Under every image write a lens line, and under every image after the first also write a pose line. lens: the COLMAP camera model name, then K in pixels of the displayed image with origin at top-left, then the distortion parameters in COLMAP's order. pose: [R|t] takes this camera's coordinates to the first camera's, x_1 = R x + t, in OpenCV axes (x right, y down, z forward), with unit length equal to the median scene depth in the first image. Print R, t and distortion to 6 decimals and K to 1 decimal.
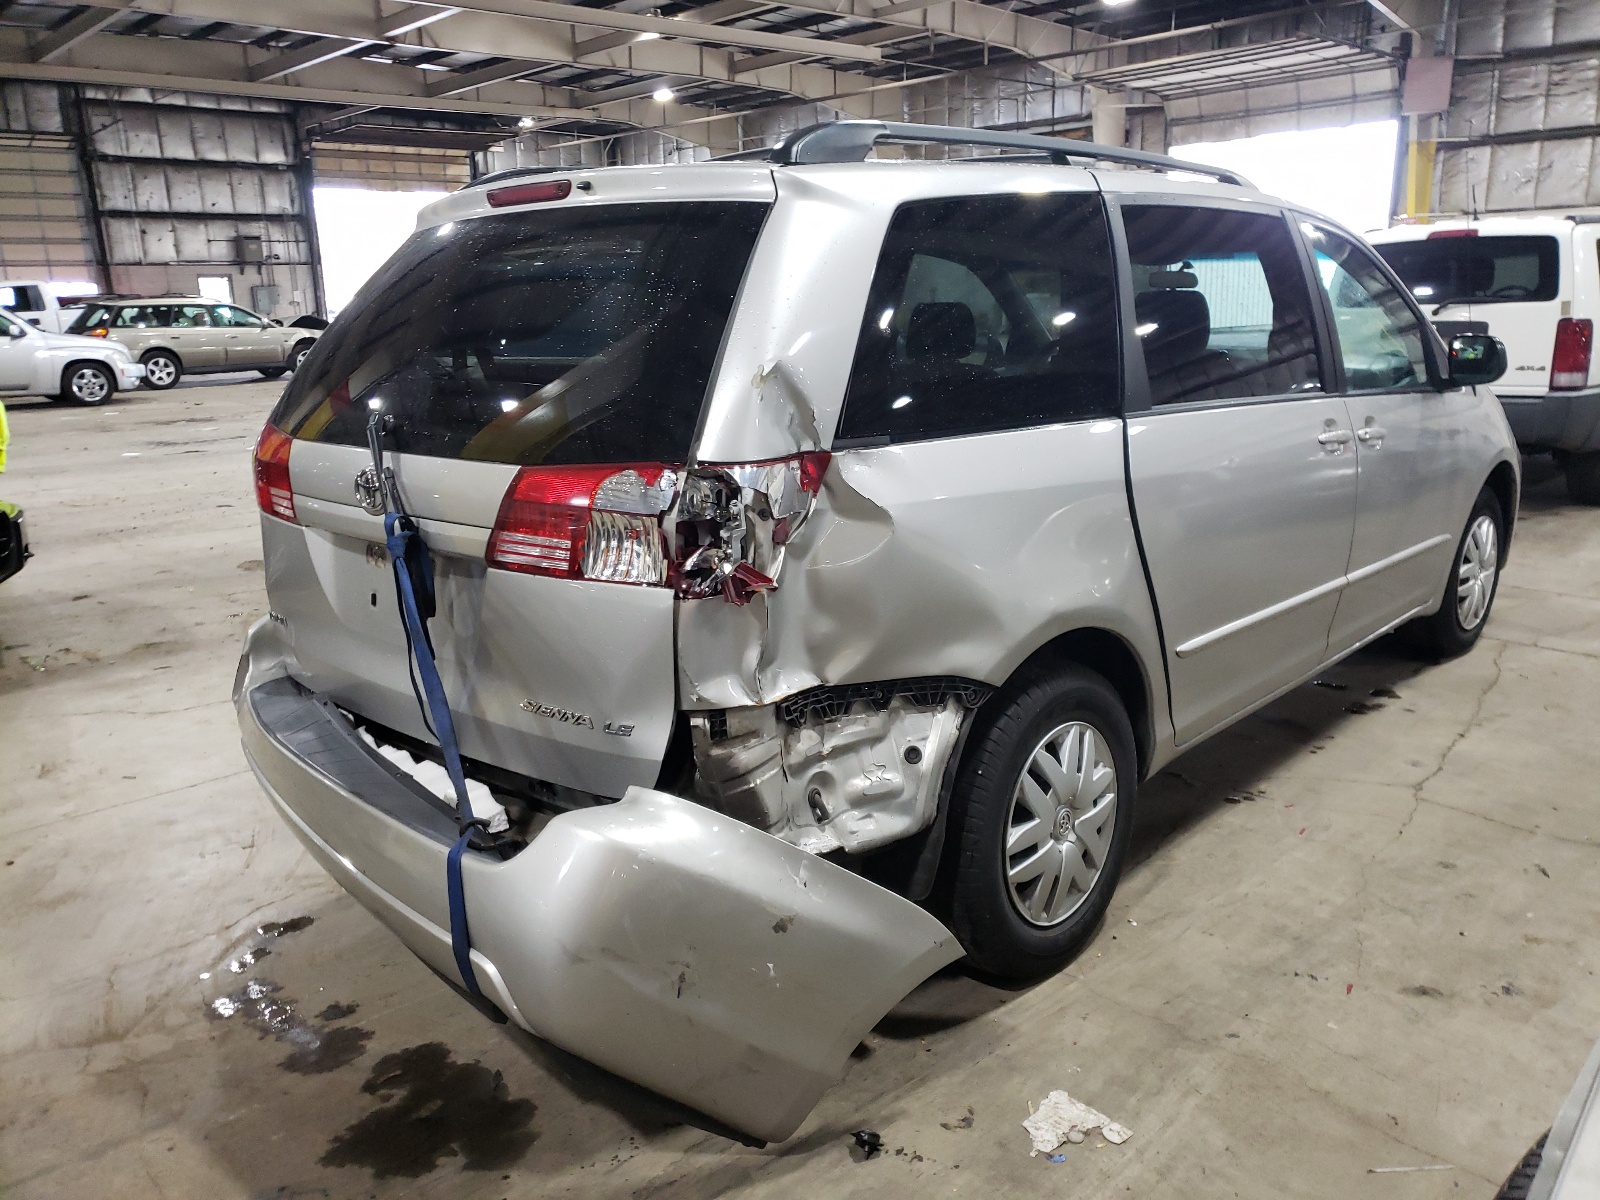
lens RADIAL K [[1226.4, 0, 800.0], [0, 1226.4, 600.0], [0, 0, 1]] dist [0.009424, 0.011159]
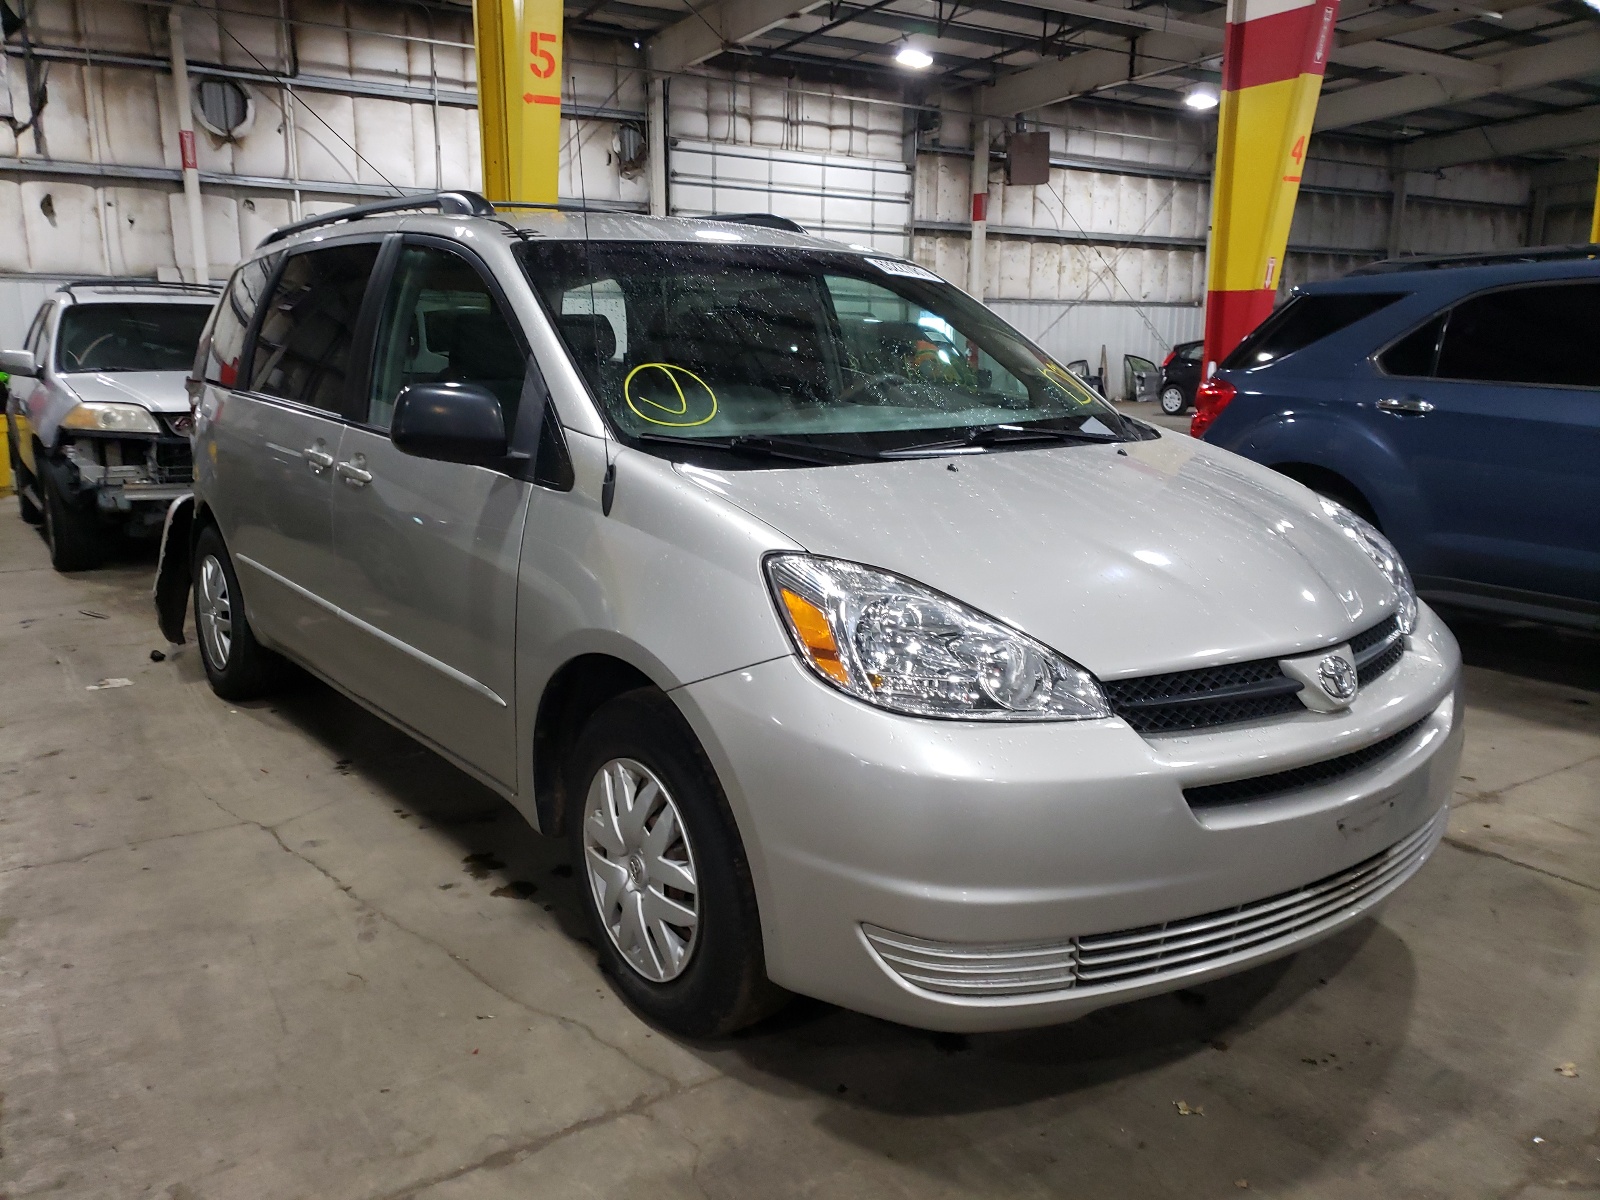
lens RADIAL K [[1221.0, 0, 791.6], [0, 1221.0, 600.0], [0, 0, 1]] dist [0.016951, 0.010168]
pose [[-0.129624, 0.247463, -0.960187, 1.928057], [-0.234554, 0.933222, 0.272178, -0.550817], [0.963422, 0.260496, -0.062924, 2.032576]]
